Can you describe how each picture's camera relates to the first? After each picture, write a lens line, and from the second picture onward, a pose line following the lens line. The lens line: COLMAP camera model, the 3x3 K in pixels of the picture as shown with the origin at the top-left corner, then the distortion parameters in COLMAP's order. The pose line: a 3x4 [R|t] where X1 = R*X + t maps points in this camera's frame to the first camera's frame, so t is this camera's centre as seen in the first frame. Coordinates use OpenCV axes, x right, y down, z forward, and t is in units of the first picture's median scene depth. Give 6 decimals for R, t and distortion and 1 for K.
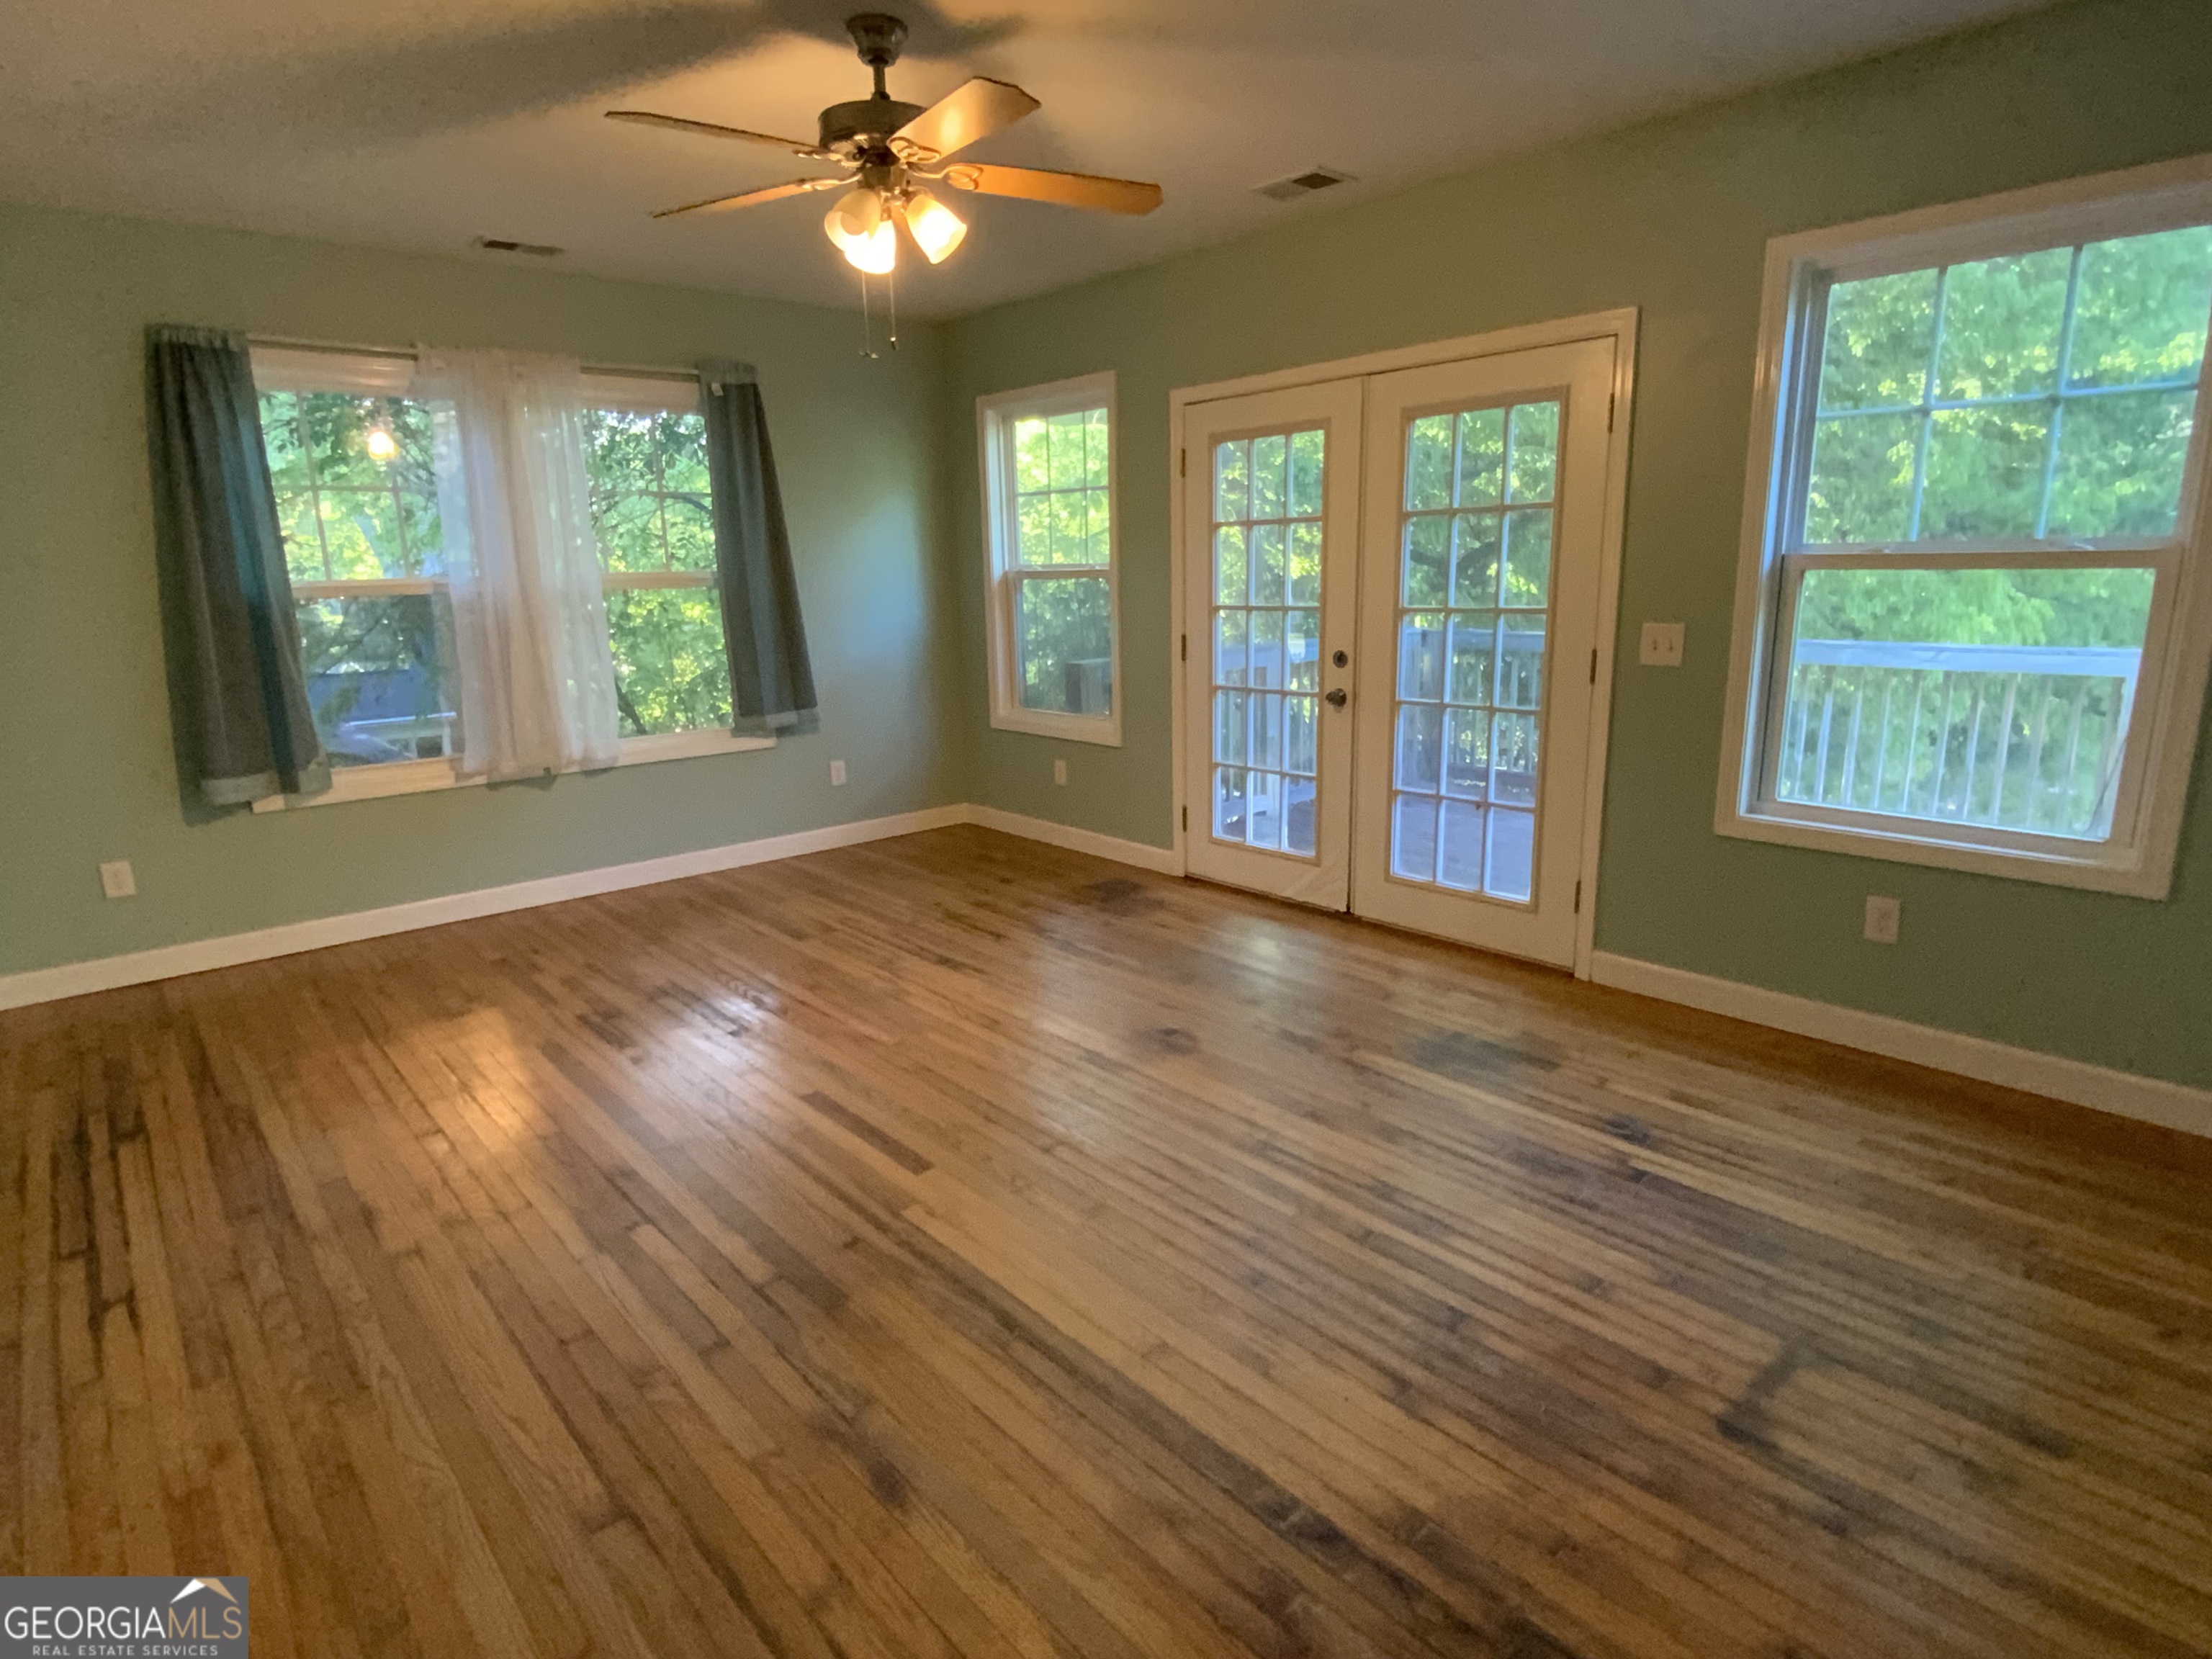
lens RADIAL K [[1178.8, 0, 1101.8], [0, 1178.8, 829.5], [0, 0, 1]] dist [0.045314, -0.029247]
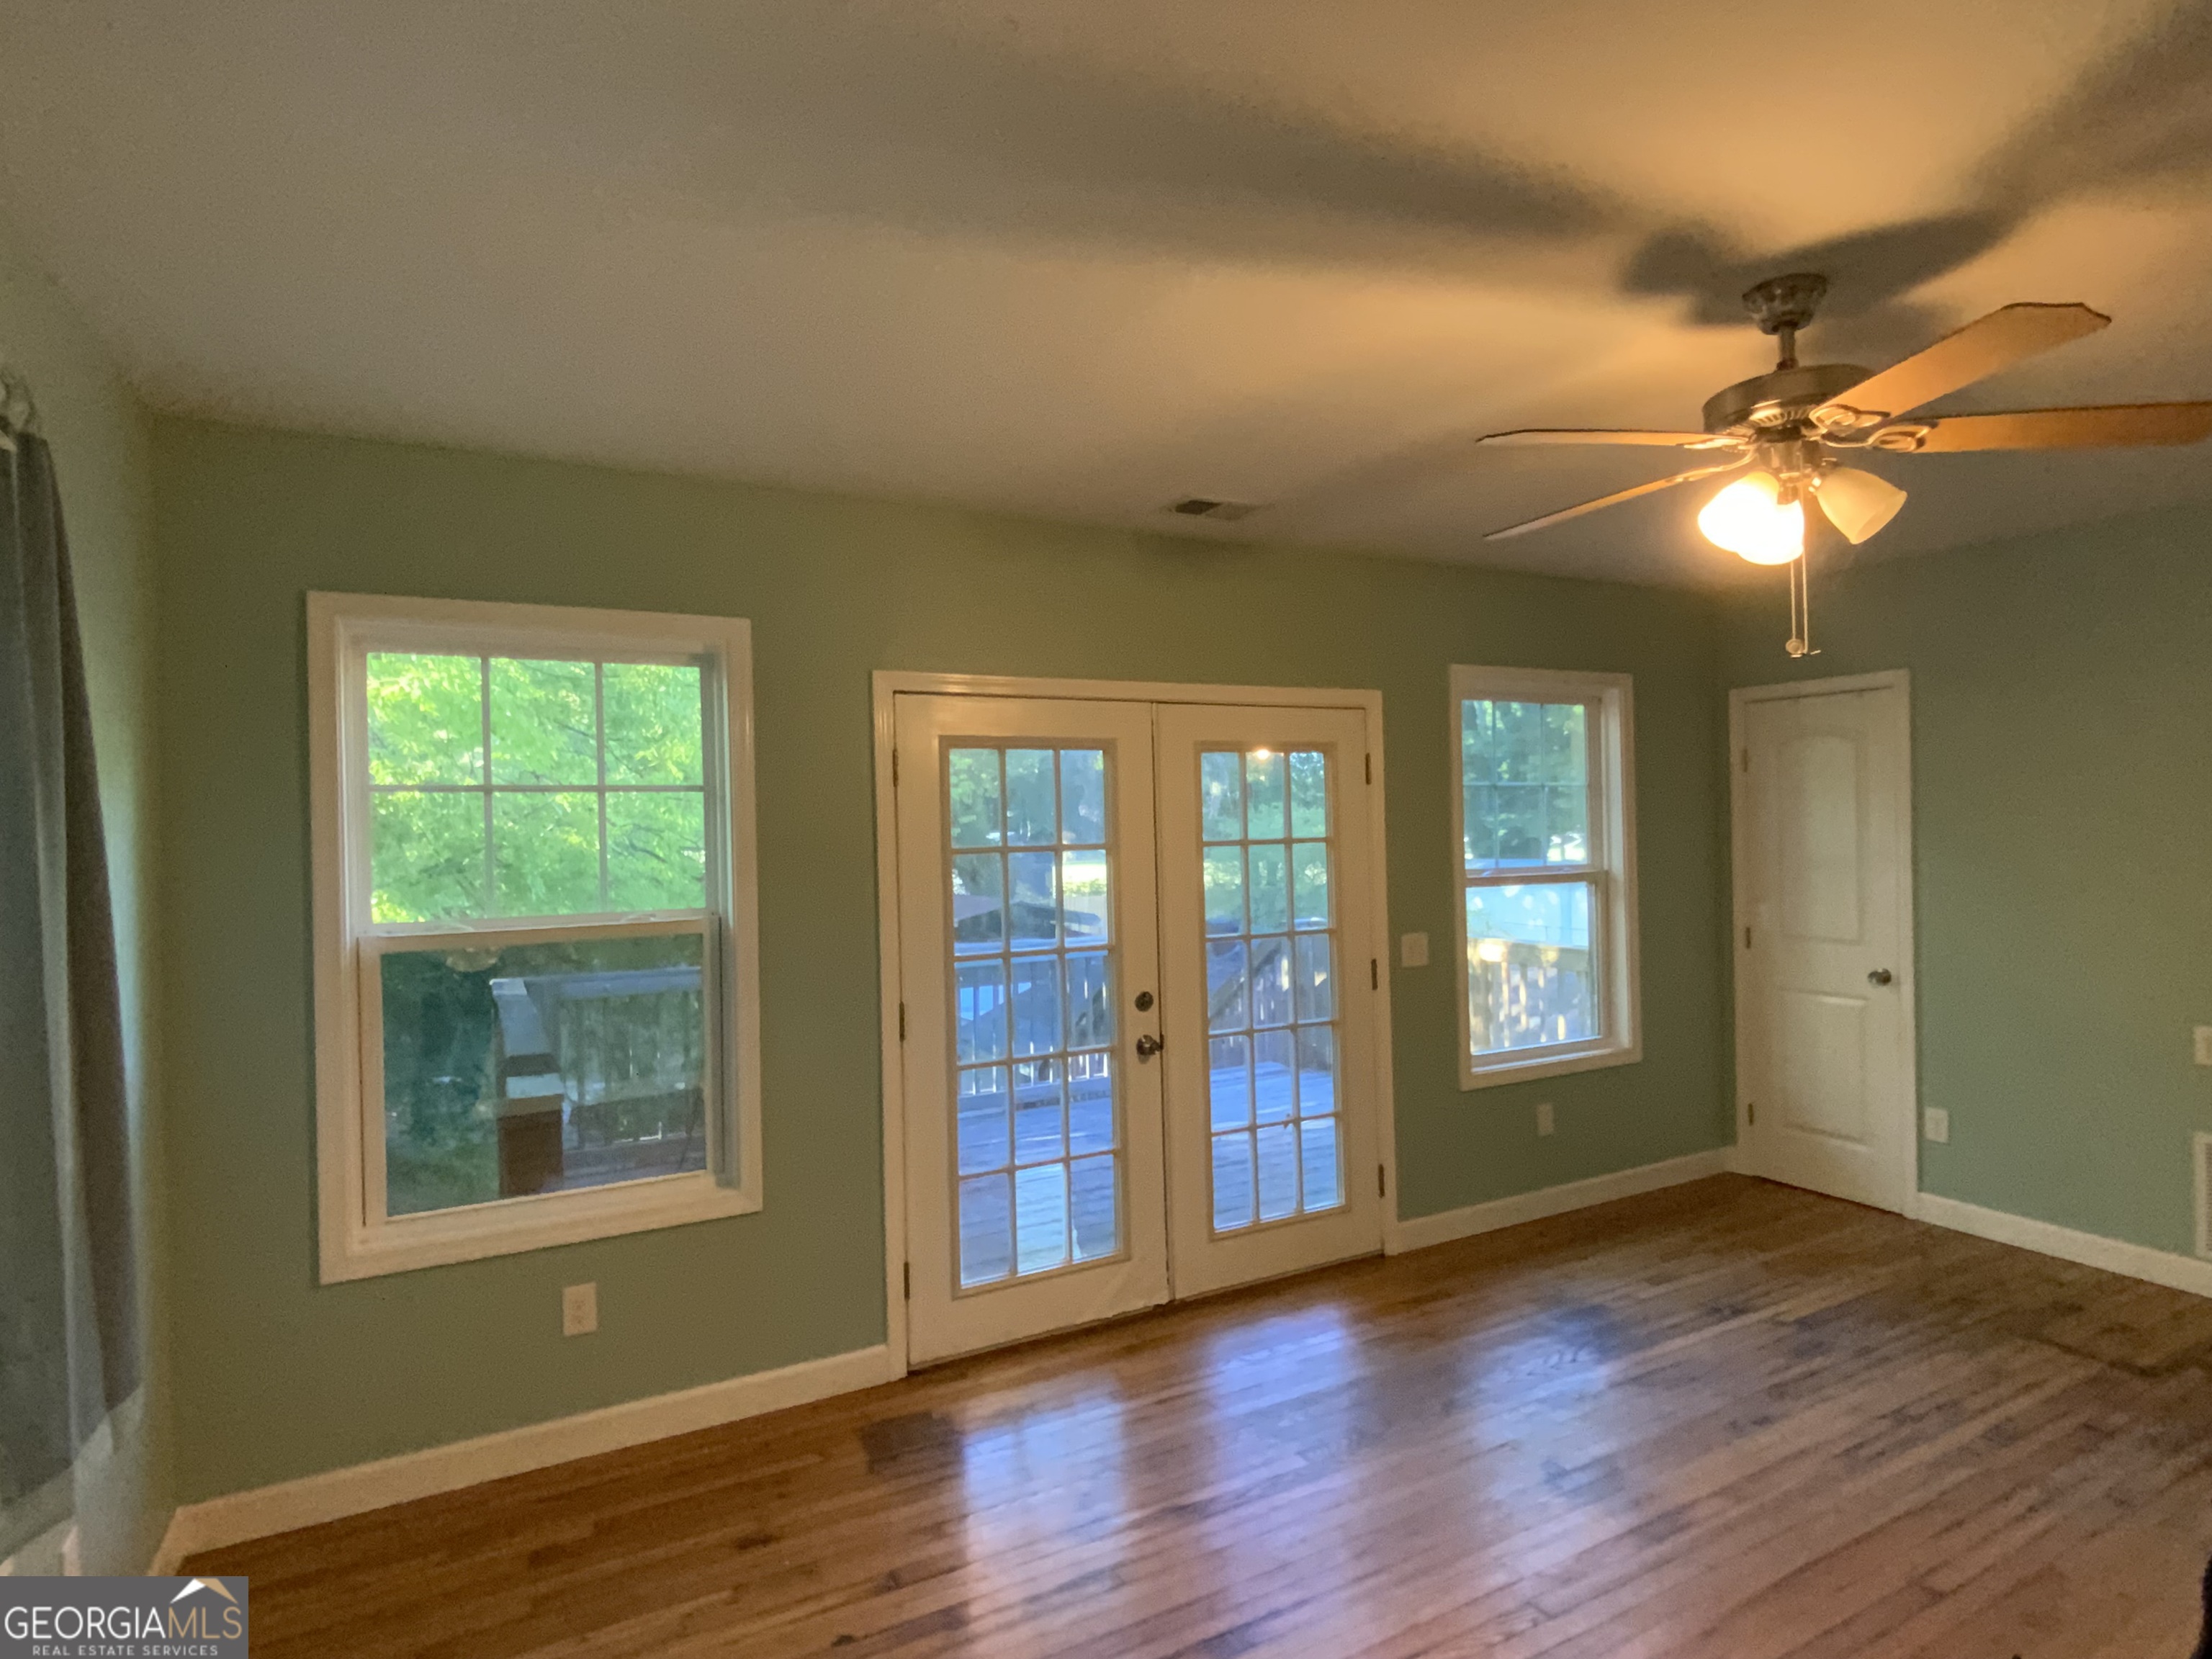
lens RADIAL K [[1178.8, 0, 1101.8], [0, 1178.8, 829.5], [0, 0, 1]] dist [0.045314, -0.029247]
pose [[0.232434, 0.030785, 0.972125, -0.814714], [0.241912, 0.966259, -0.088440, -0.245524], [-0.942047, 0.255725, 0.217144, 1.004360]]
